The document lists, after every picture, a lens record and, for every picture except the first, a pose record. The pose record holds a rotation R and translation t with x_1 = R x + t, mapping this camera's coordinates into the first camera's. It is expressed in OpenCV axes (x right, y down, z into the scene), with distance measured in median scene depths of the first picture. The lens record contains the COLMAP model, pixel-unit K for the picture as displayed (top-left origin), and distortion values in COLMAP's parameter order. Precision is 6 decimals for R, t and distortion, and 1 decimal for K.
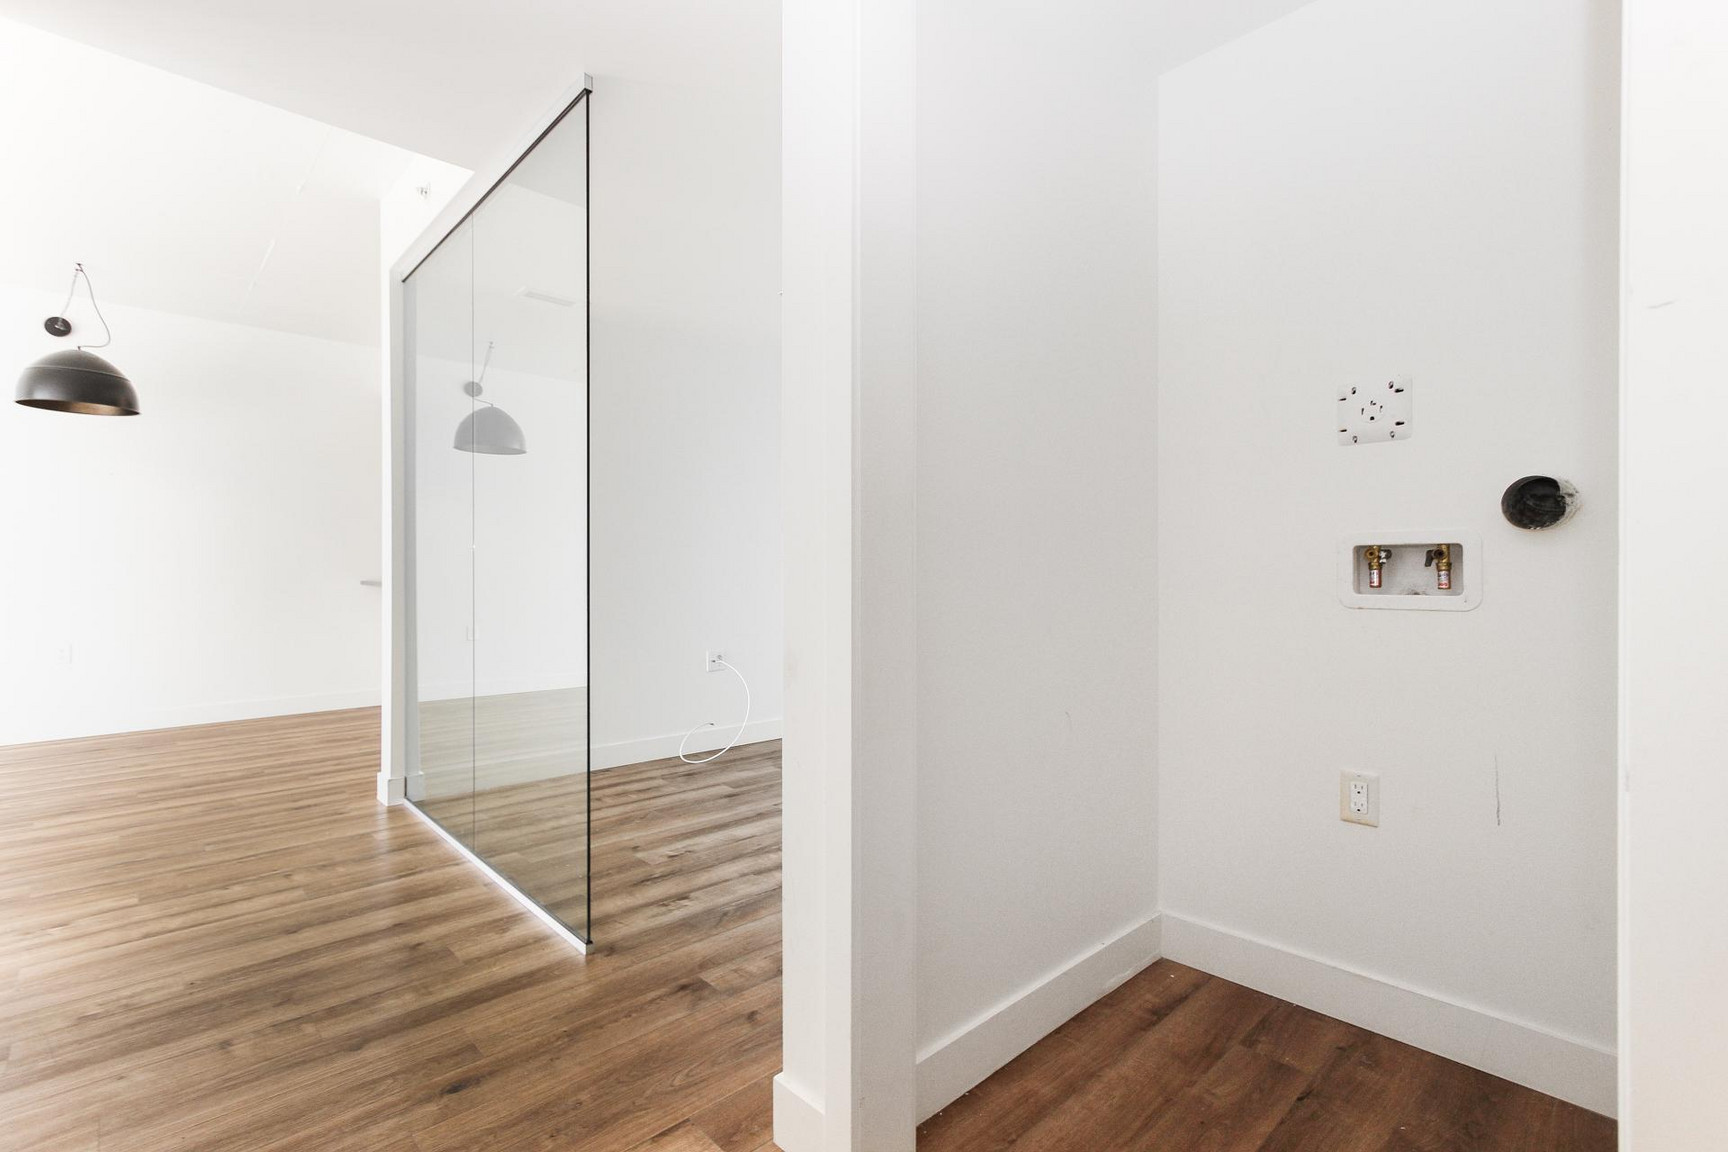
lens RADIAL K [[806.7, 0, 872.8], [0, 806.7, 576.4], [0, 0, 1]] dist [0.002872, 0.000368]
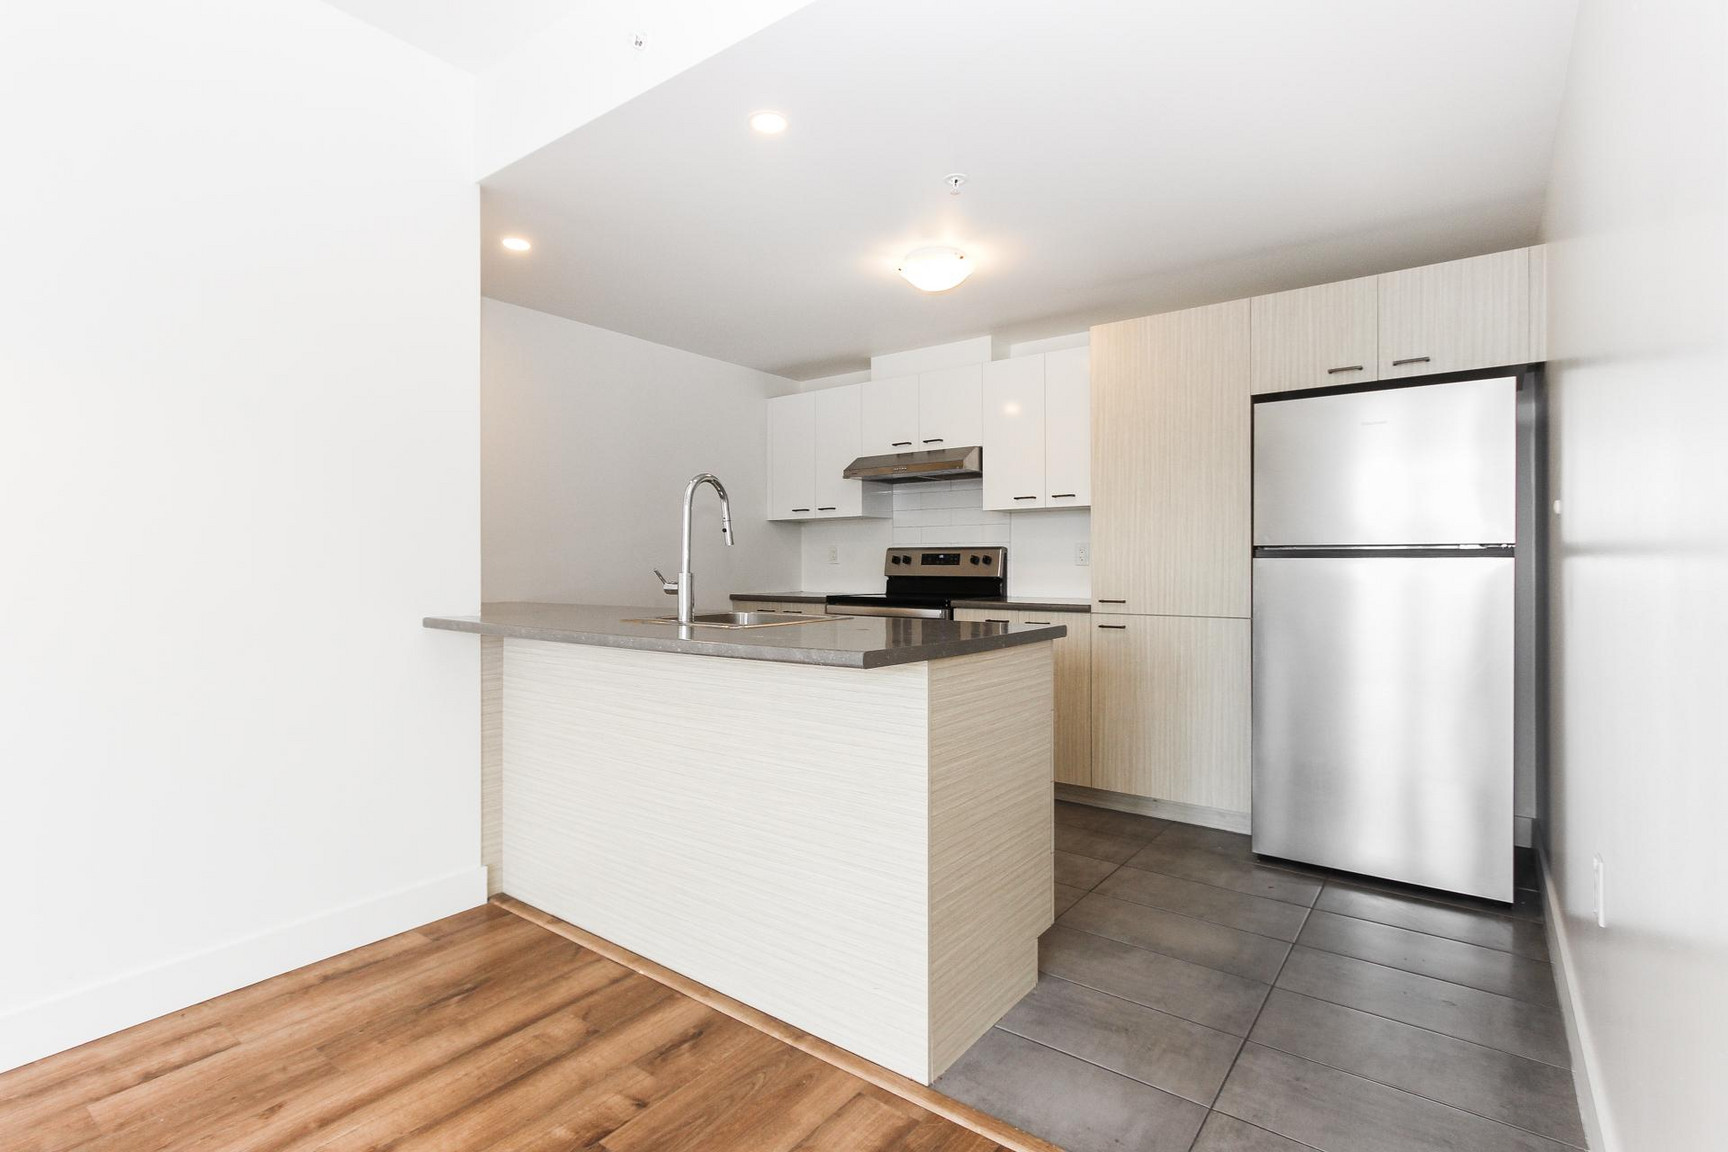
lens RADIAL K [[819.2, 0, 864.6], [0, 819.2, 569.4], [0, 0, 1]] dist [0.000684, 0.000562]
pose [[0.983217, 0.002281, 0.182425, -0.851189], [-0.000580, 0.999956, -0.009376, -0.027143], [-0.182438, 0.009113, 0.983175, 0.950586]]
